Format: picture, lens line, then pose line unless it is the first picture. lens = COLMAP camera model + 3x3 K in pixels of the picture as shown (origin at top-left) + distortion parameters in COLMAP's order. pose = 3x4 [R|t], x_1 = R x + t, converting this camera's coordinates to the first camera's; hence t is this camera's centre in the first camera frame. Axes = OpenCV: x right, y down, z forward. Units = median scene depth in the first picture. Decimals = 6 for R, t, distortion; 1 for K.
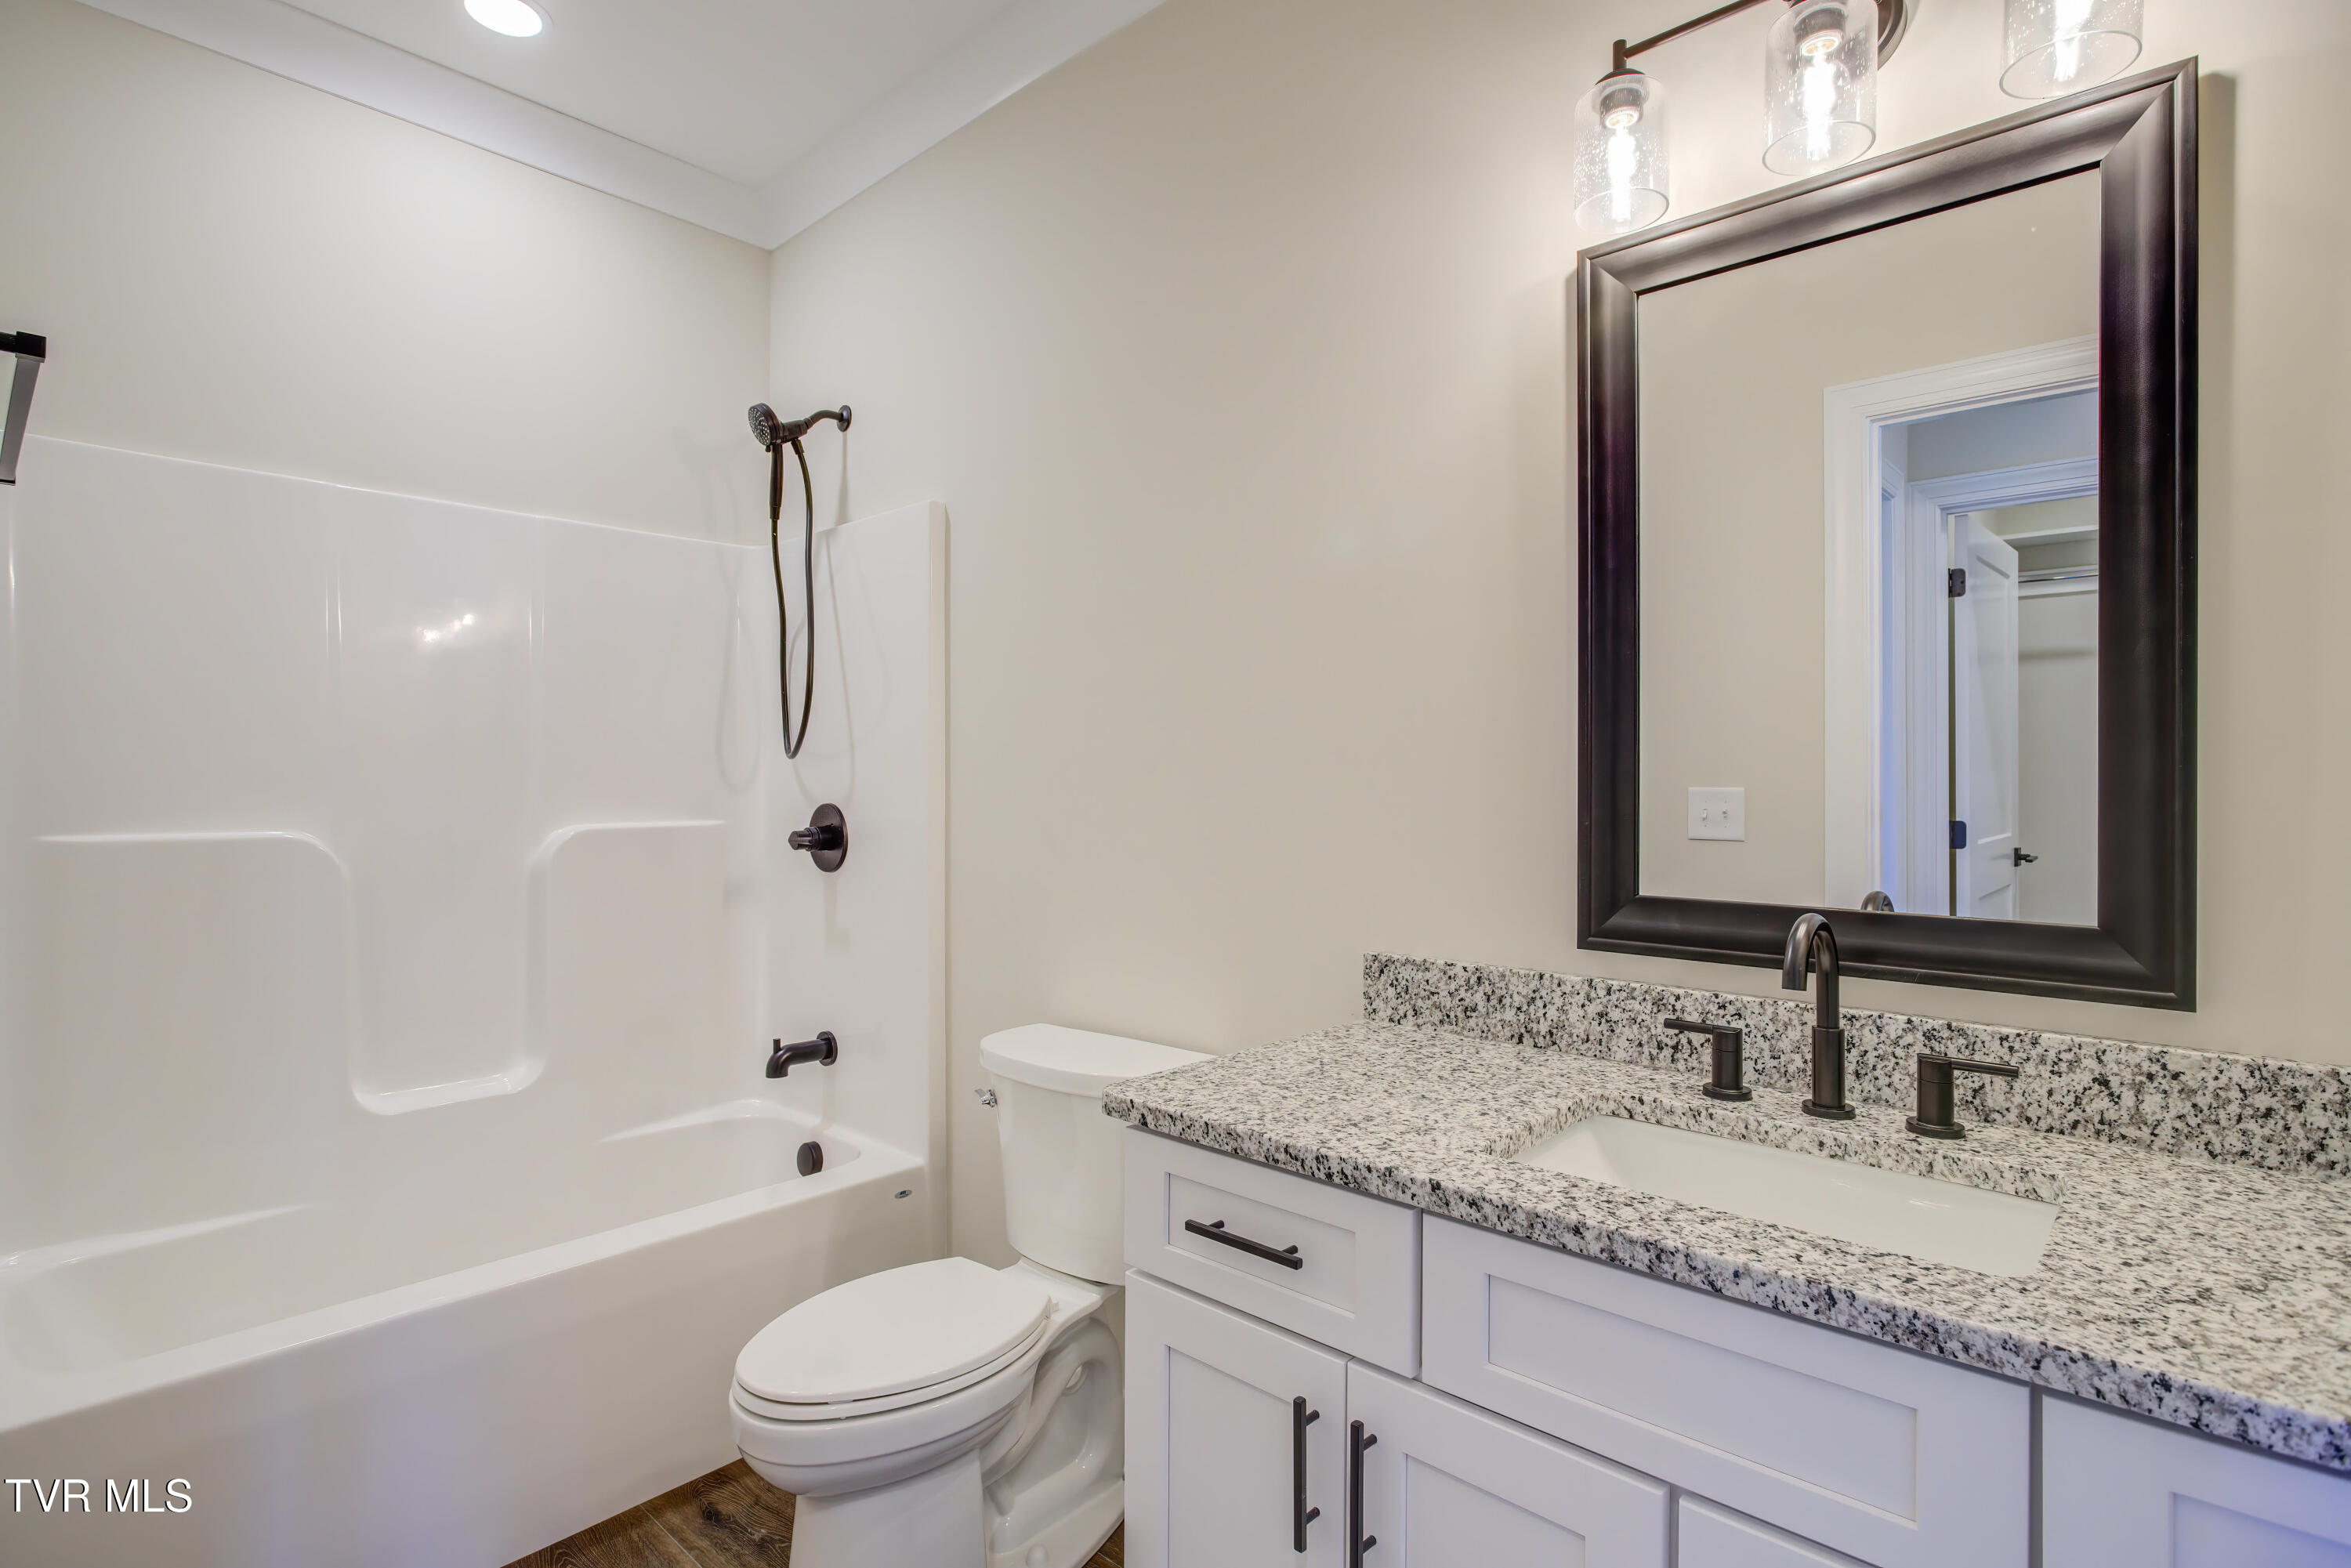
lens RADIAL K [[1144.3, 0, 1182.4], [0, 1144.3, 777.0], [0, 0, 1]] dist [-0.009884, 0.003175]
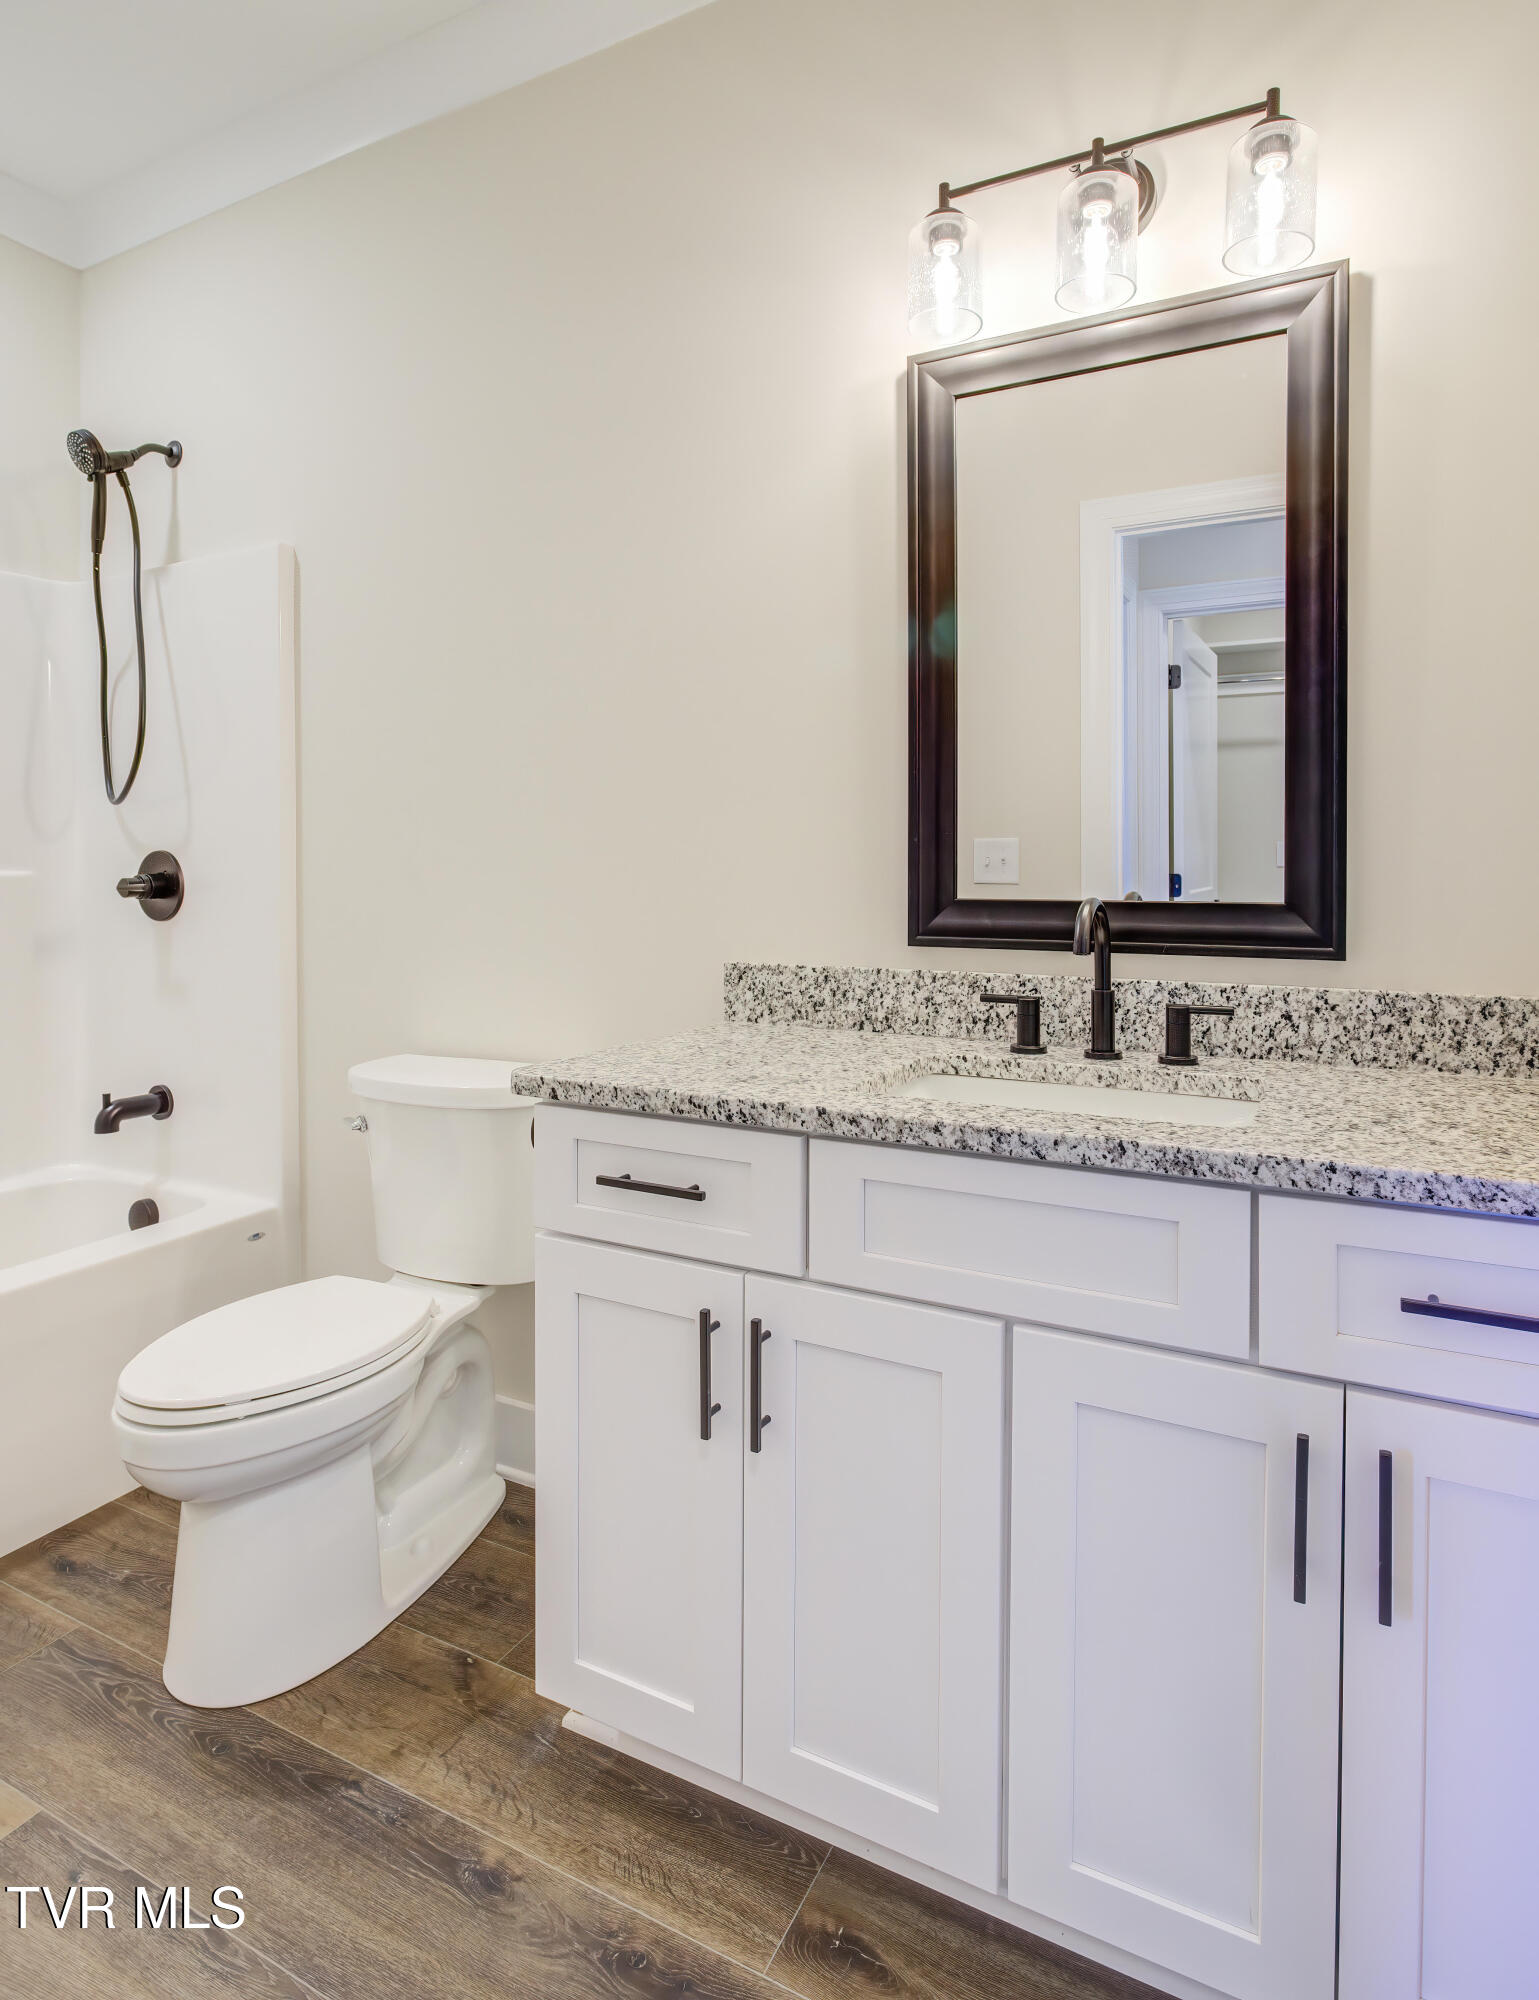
lens RADIAL K [[1115.4, 0, 777.9], [0, 1115.4, 874.7], [0, 0, 1]] dist [-0.015803, 0.005290]
pose [[0.965985, -0.006767, 0.258510, -0.097373], [0.003658, 0.999915, 0.012507, 0.070693], [-0.258573, -0.011136, 0.965928, -0.096868]]
